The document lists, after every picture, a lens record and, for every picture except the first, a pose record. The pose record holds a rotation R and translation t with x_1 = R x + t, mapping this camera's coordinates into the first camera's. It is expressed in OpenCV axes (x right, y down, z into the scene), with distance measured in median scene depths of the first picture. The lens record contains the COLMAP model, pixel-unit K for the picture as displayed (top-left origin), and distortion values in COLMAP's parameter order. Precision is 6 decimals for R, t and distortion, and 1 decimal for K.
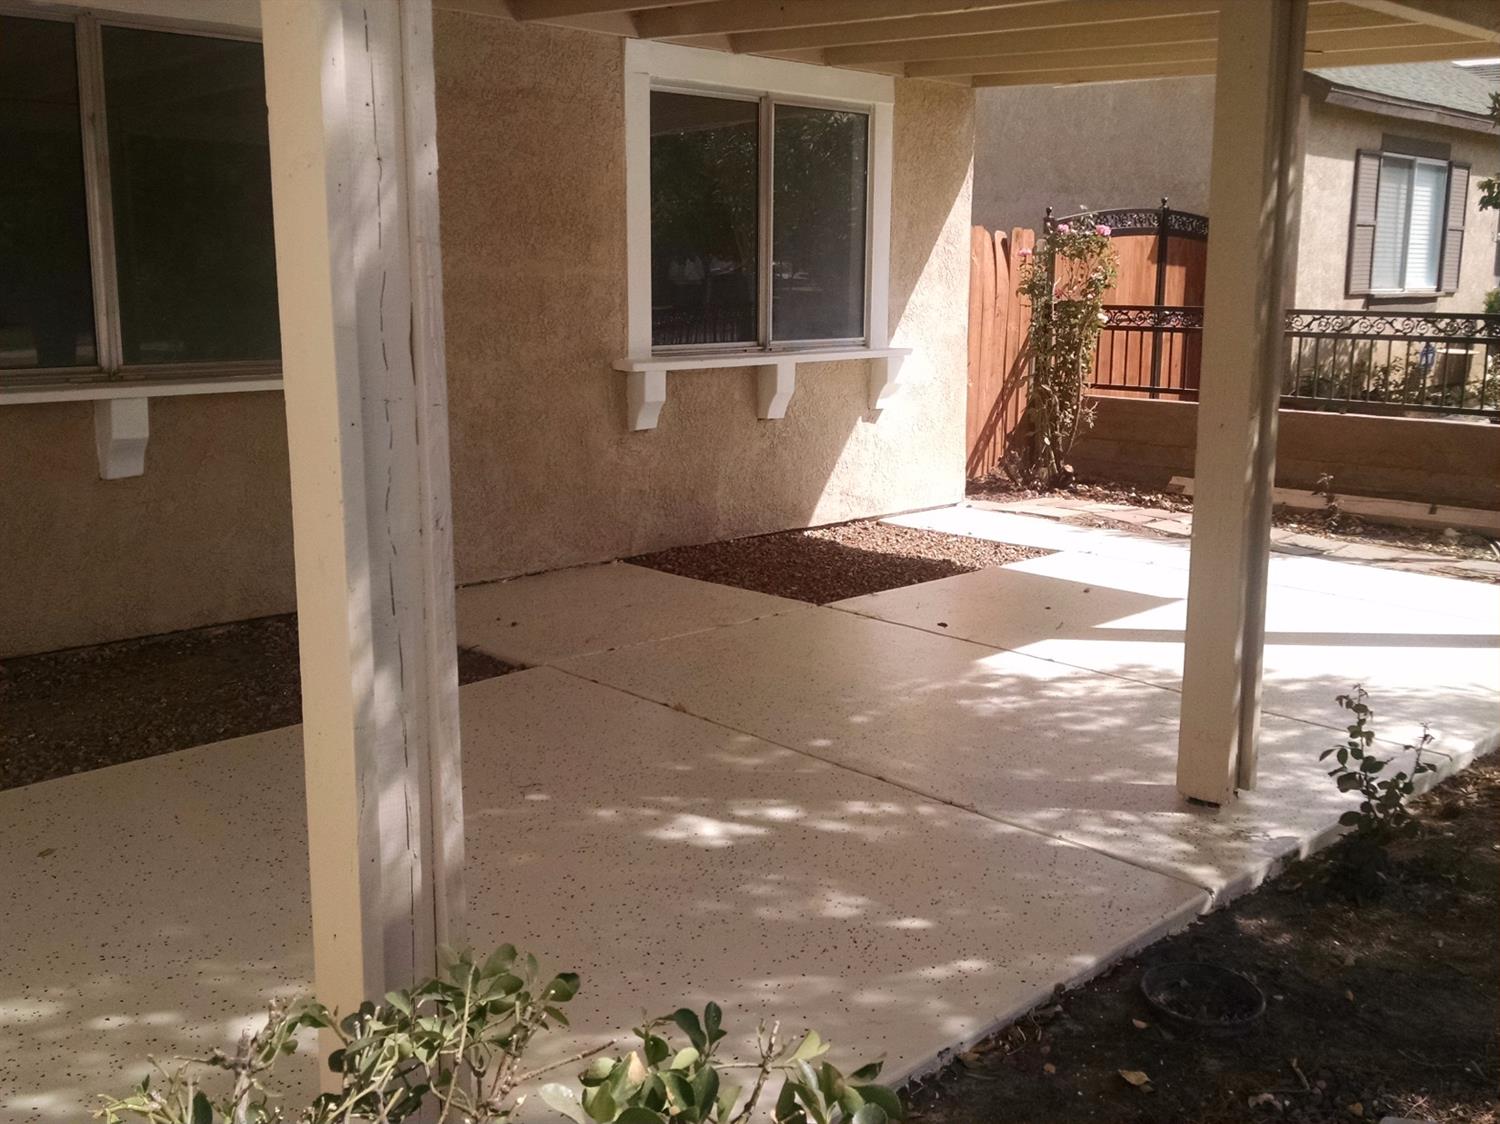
lens RADIAL K [[1447.6, 0, 750.0], [0, 1447.6, 562.0], [0, 0, 1]] dist [0.008882, 0.003849]
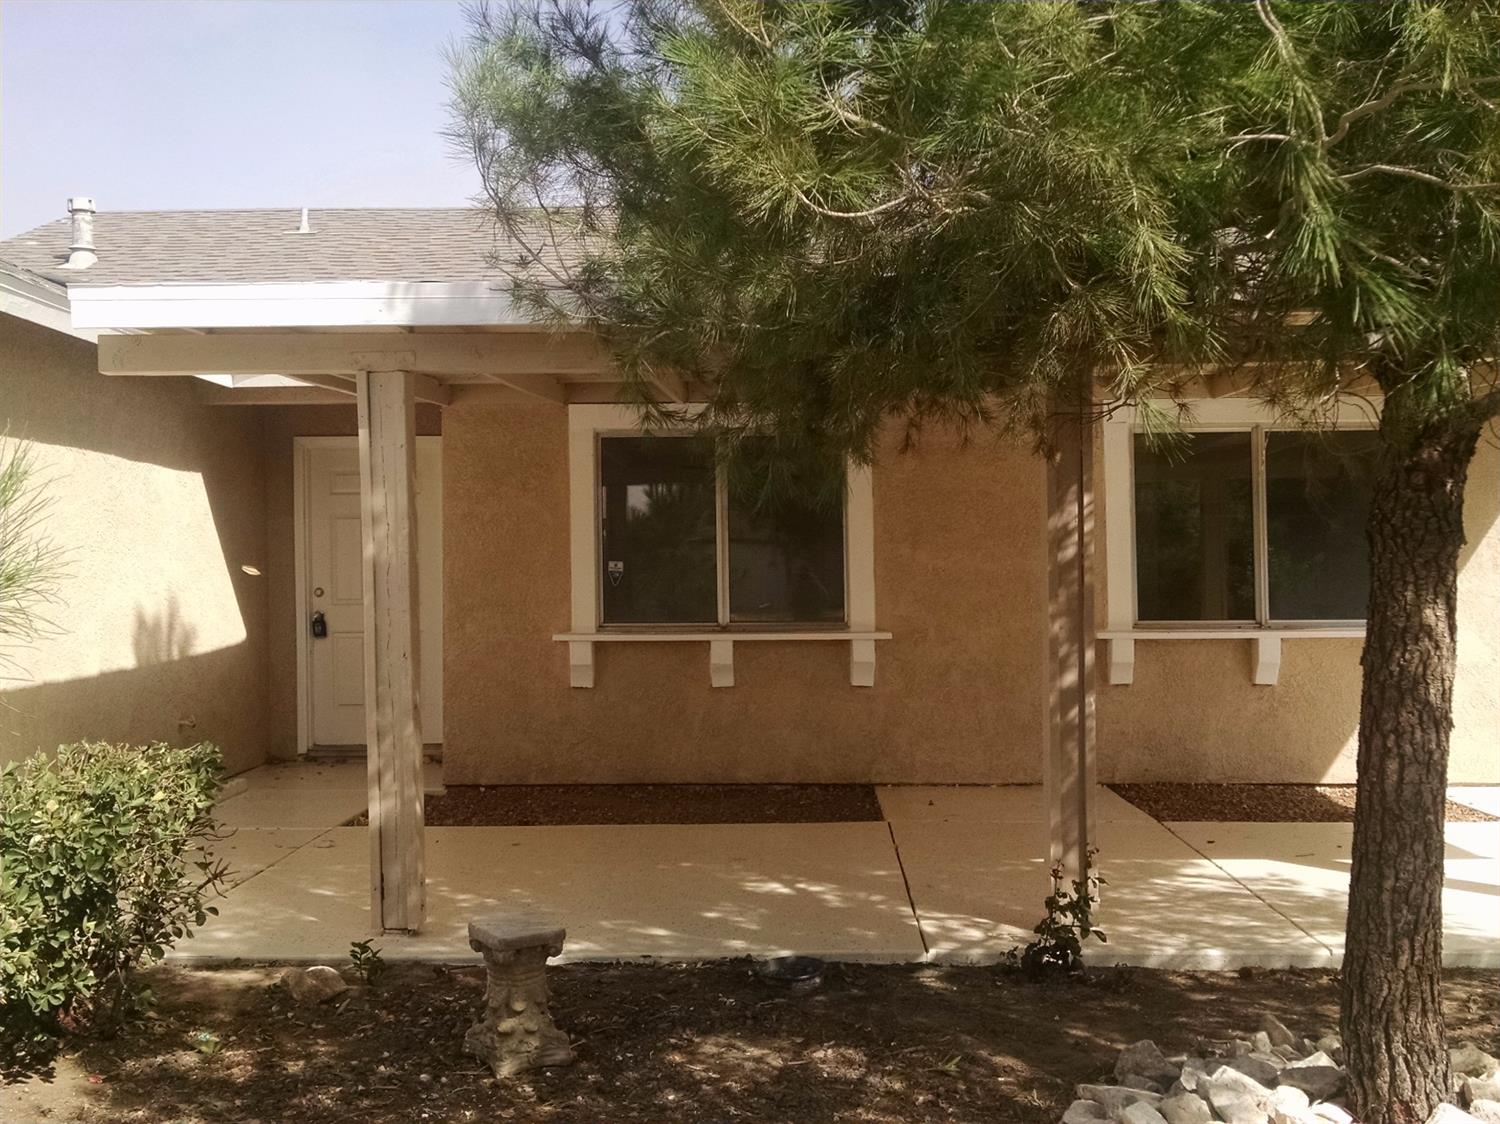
lens RADIAL K [[1352.7, 0, 750.0], [0, 1352.7, 562.0], [0, 0, 1]] dist [-0.009773, -0.007989]
pose [[0.703397, -0.020286, -0.710508, 0.607367], [-0.128471, 0.979502, -0.155151, 0.034839], [0.699091, 0.200412, 0.686372, -0.094562]]
